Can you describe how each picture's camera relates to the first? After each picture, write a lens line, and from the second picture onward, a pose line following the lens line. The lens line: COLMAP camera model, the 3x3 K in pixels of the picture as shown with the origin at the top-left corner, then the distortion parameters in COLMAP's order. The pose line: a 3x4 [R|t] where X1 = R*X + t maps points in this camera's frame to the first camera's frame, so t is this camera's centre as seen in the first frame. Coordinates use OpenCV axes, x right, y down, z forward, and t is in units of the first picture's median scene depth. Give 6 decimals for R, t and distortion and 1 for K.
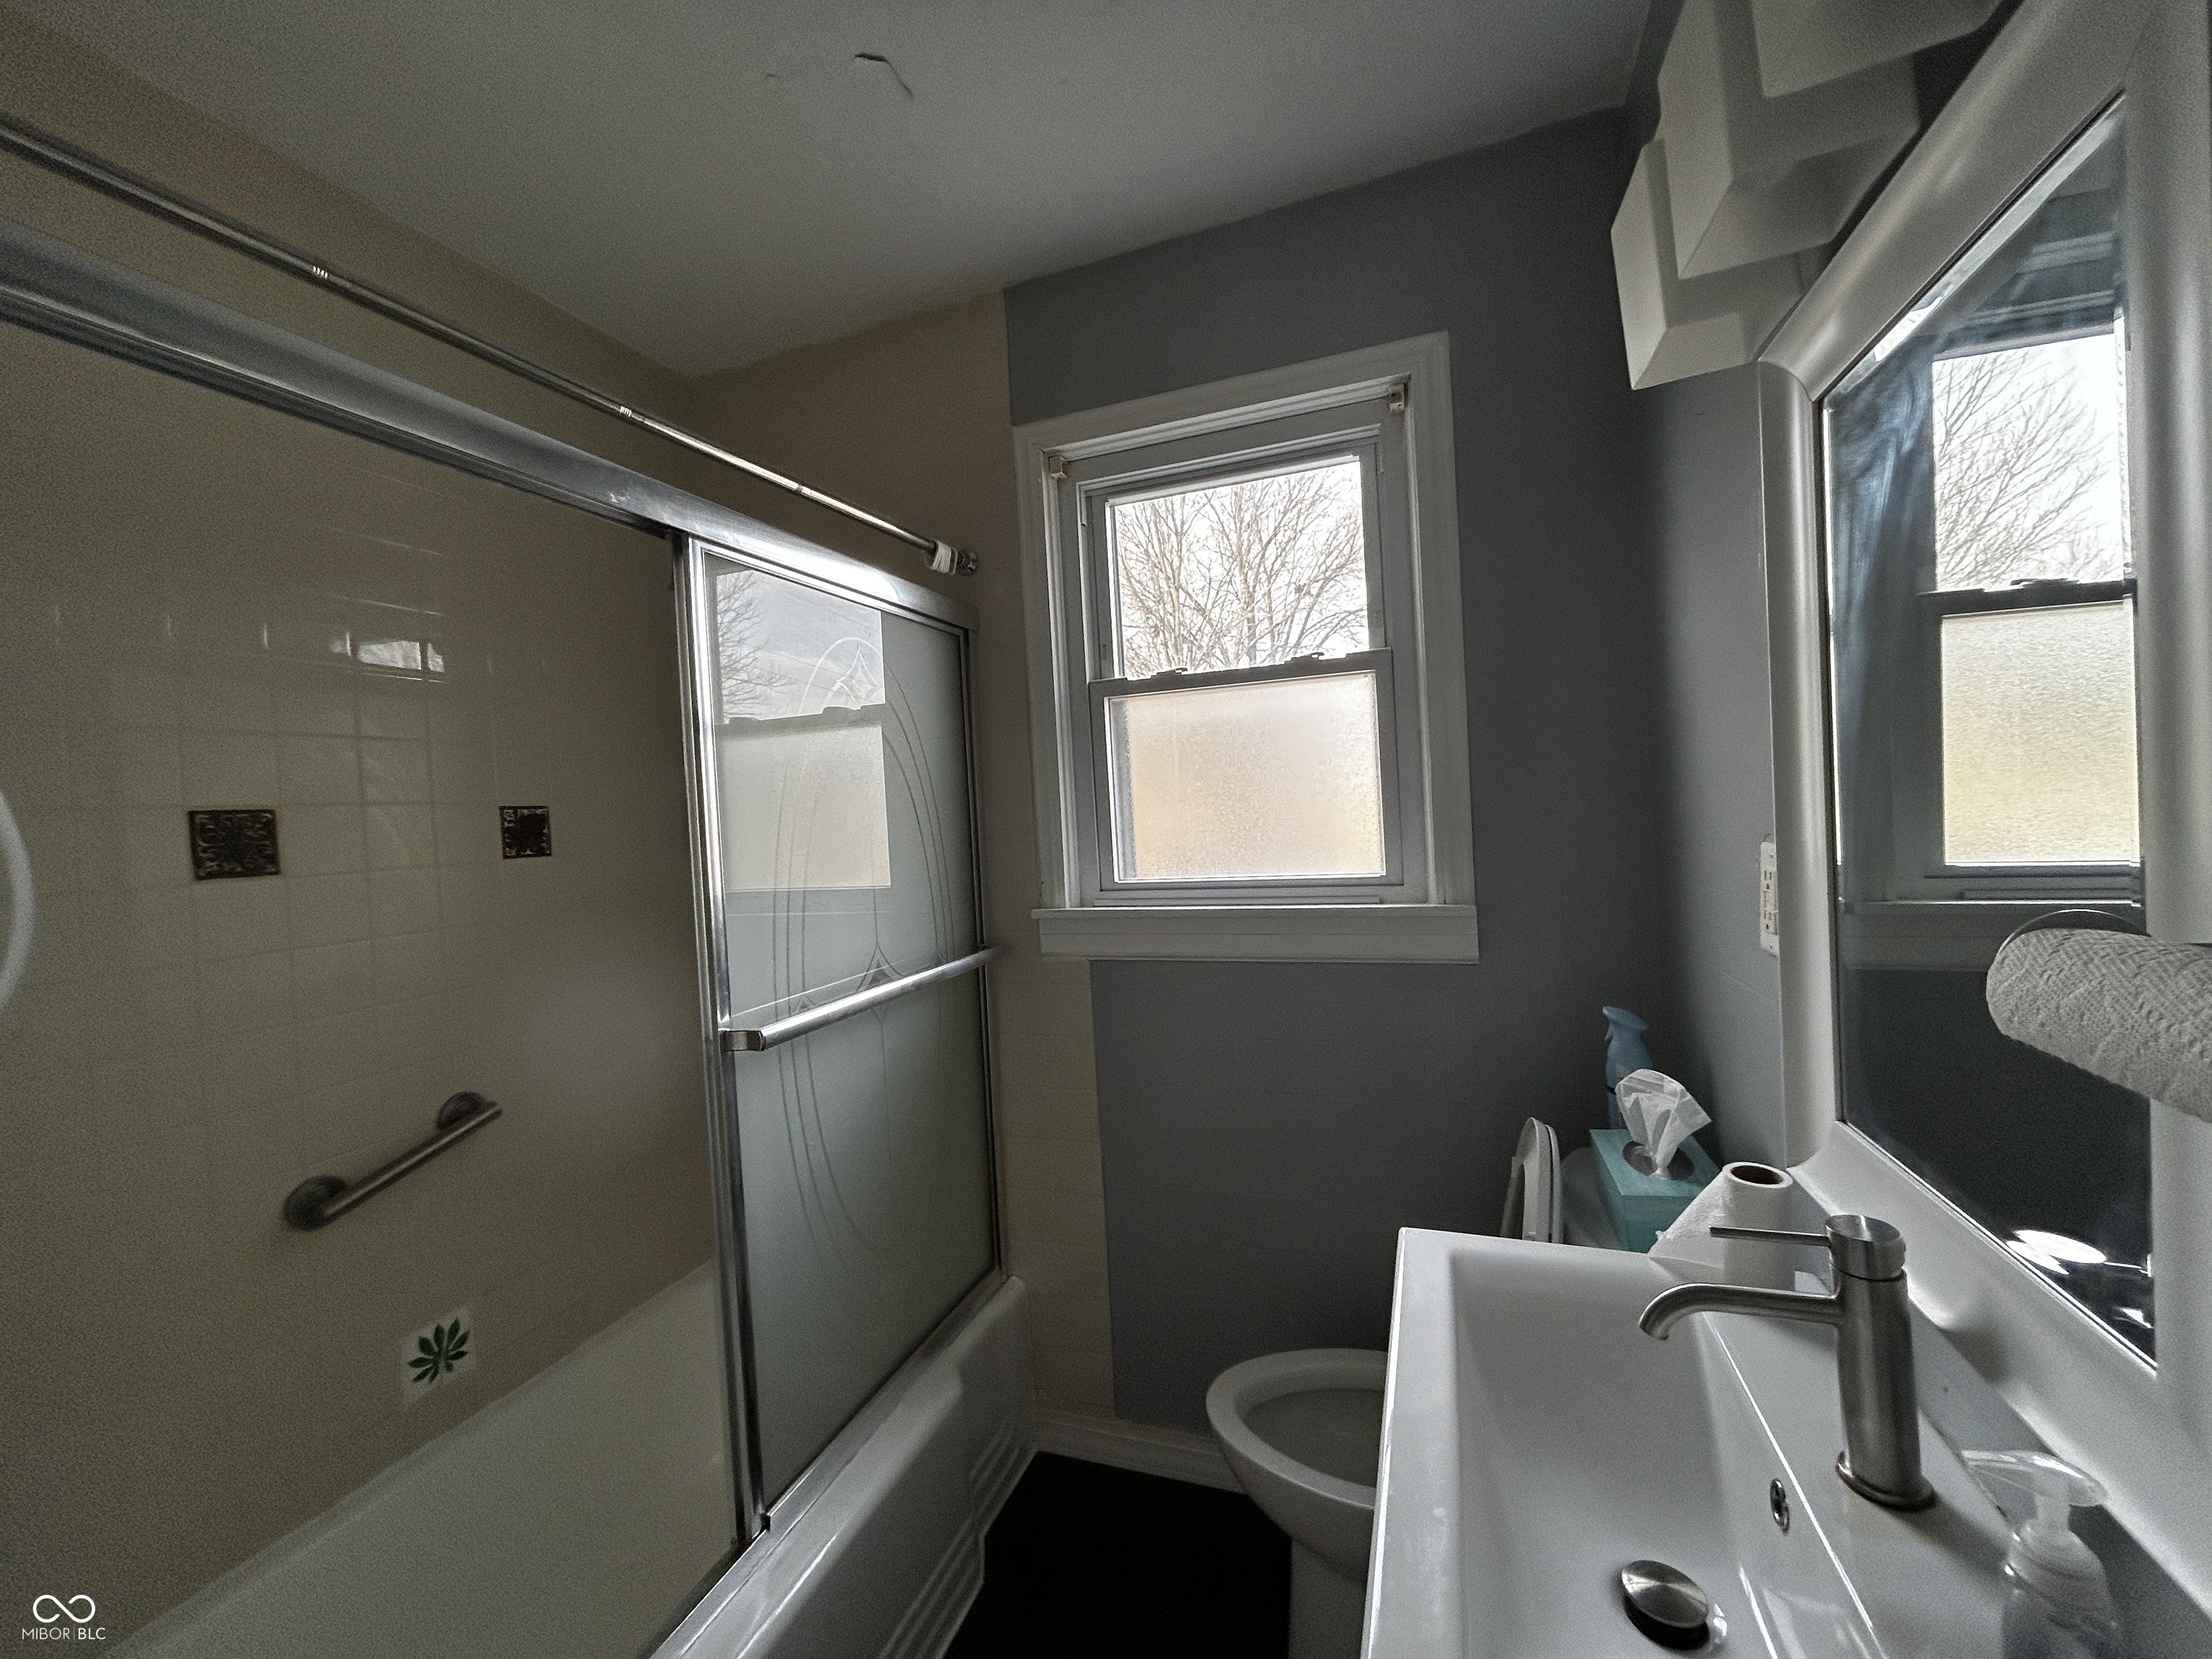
lens RADIAL K [[896.4, 0, 1098.8], [0, 896.4, 833.7], [0, 0, 1]] dist [-0.000946, 0.007196]
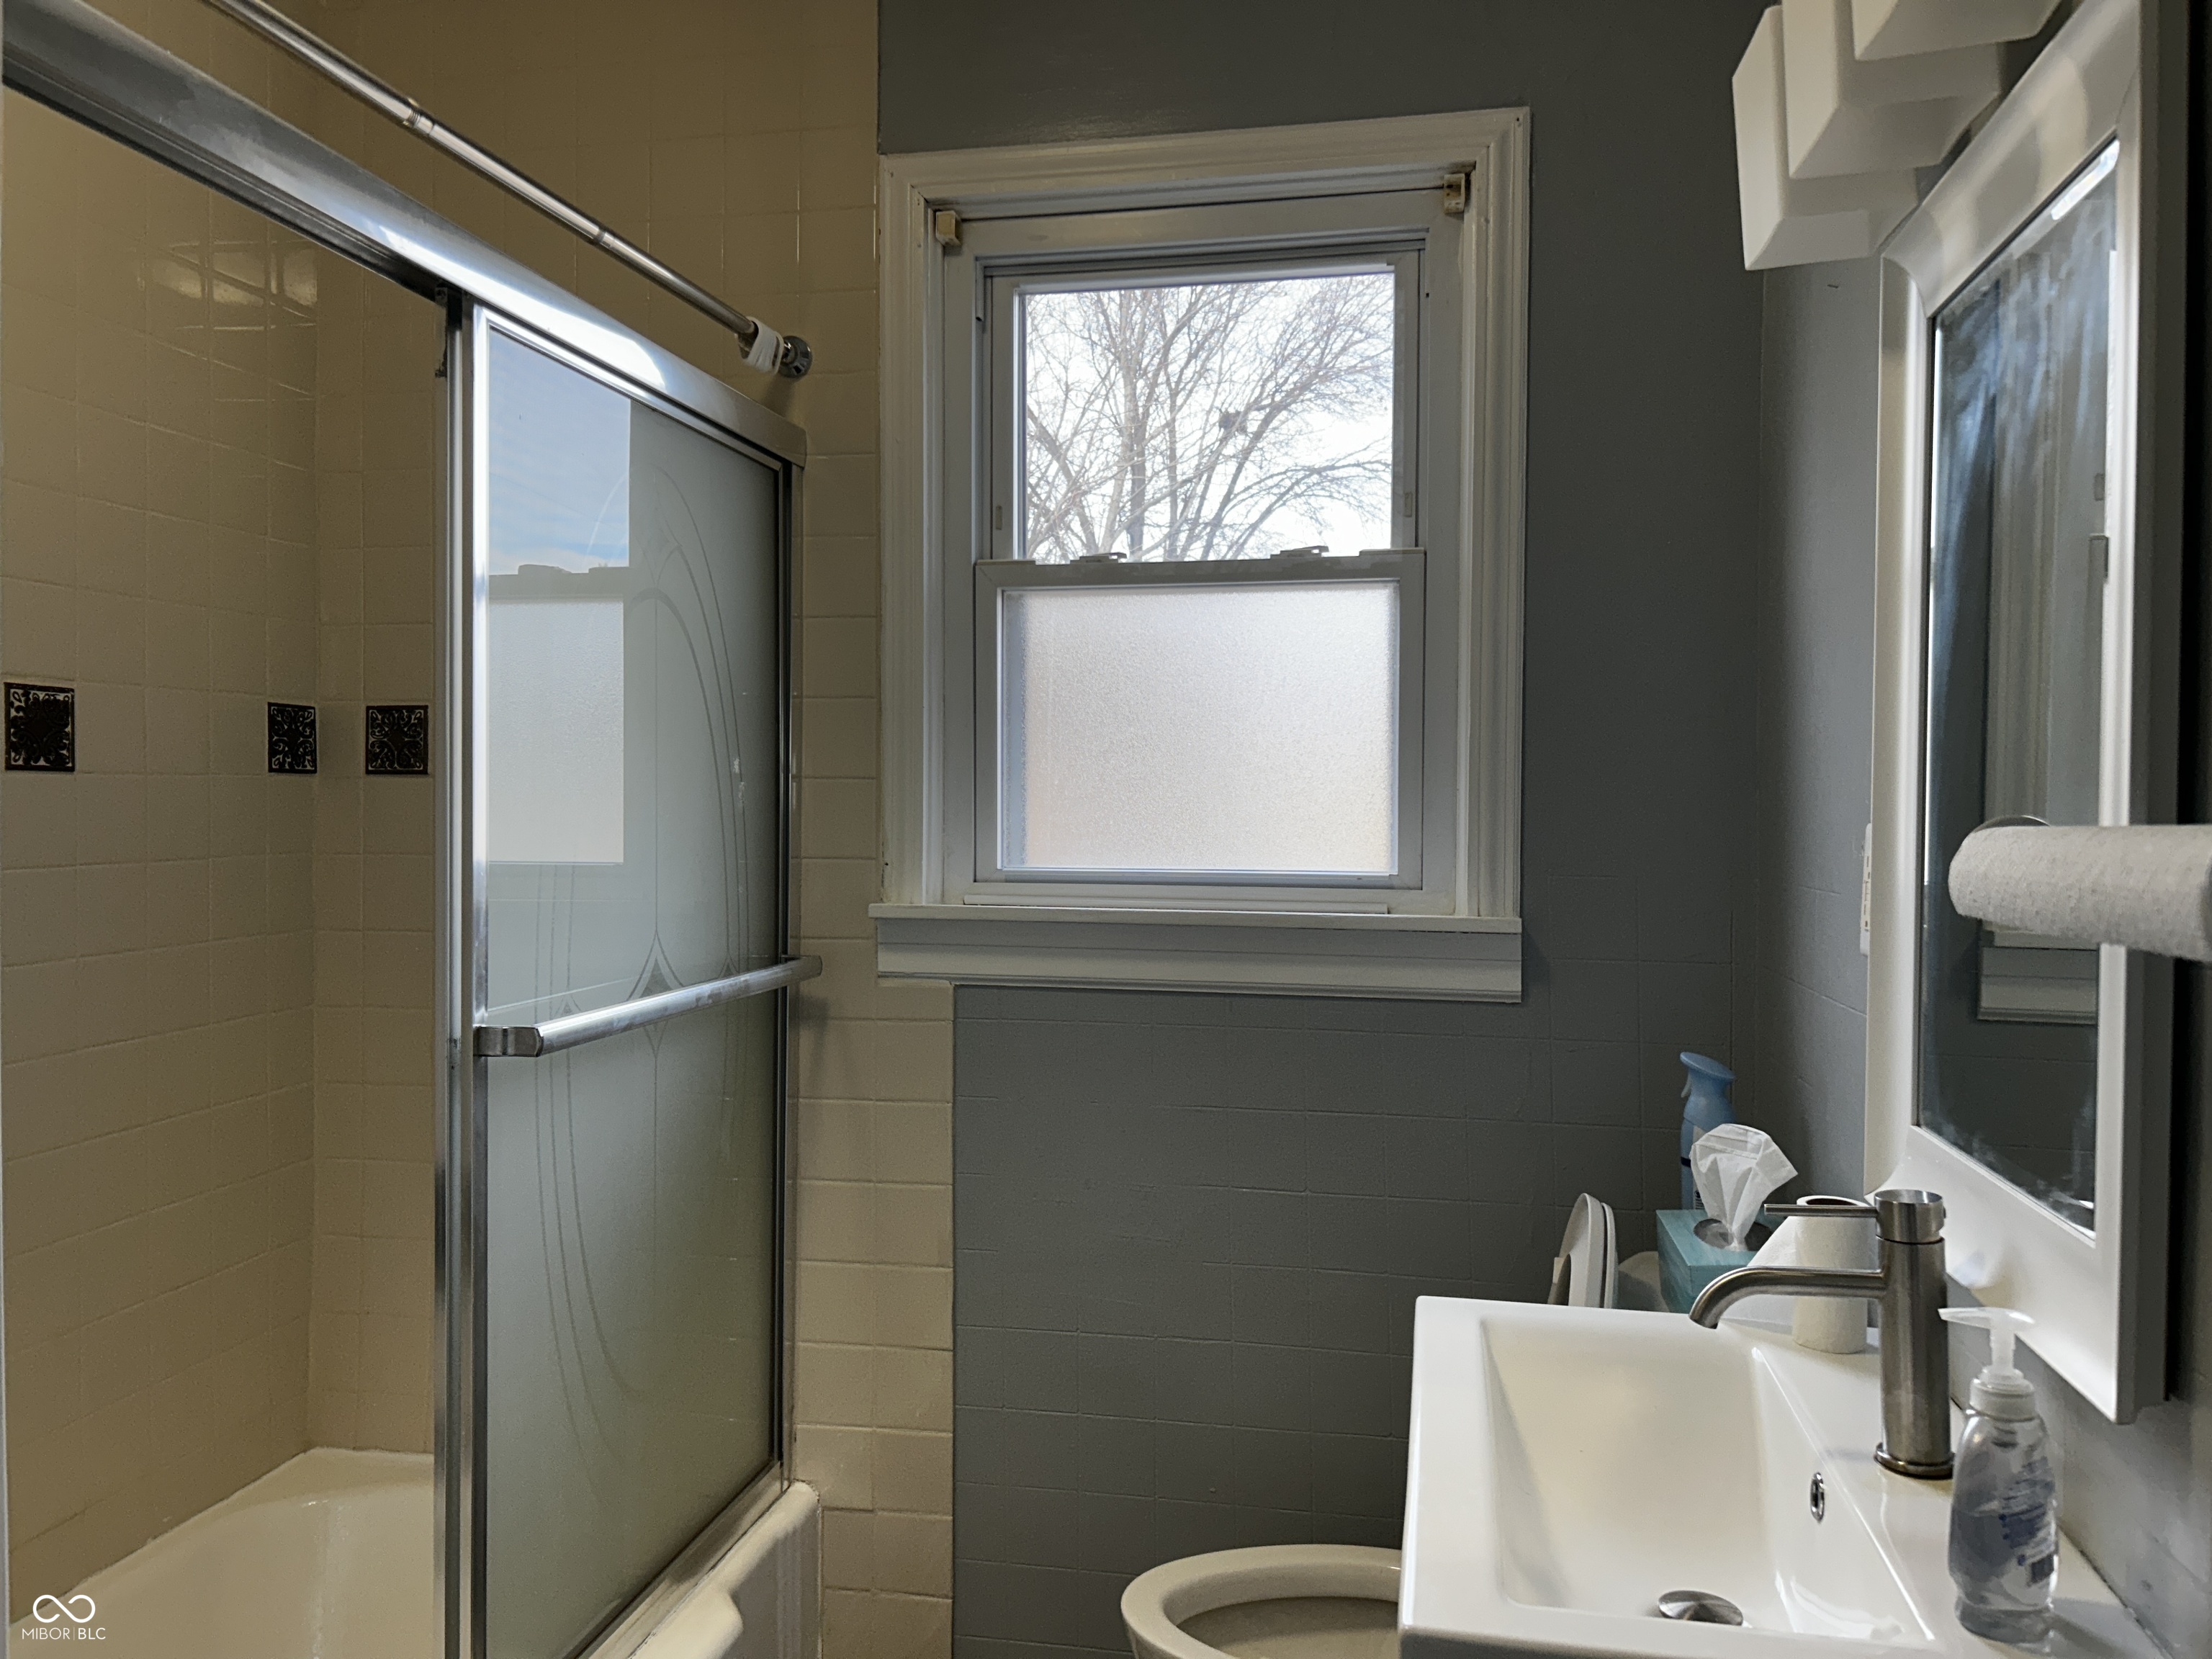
lens RADIAL K [[1666.8, 0, 1087.6], [0, 1666.8, 836.9], [0, 0, 1]] dist [0.044557, -0.004304]
pose [[0.986716, 0.057261, 0.152028, -0.118636], [-0.056051, 0.998353, -0.012237, 0.047550], [-0.152478, 0.003554, 0.988300, -0.245345]]
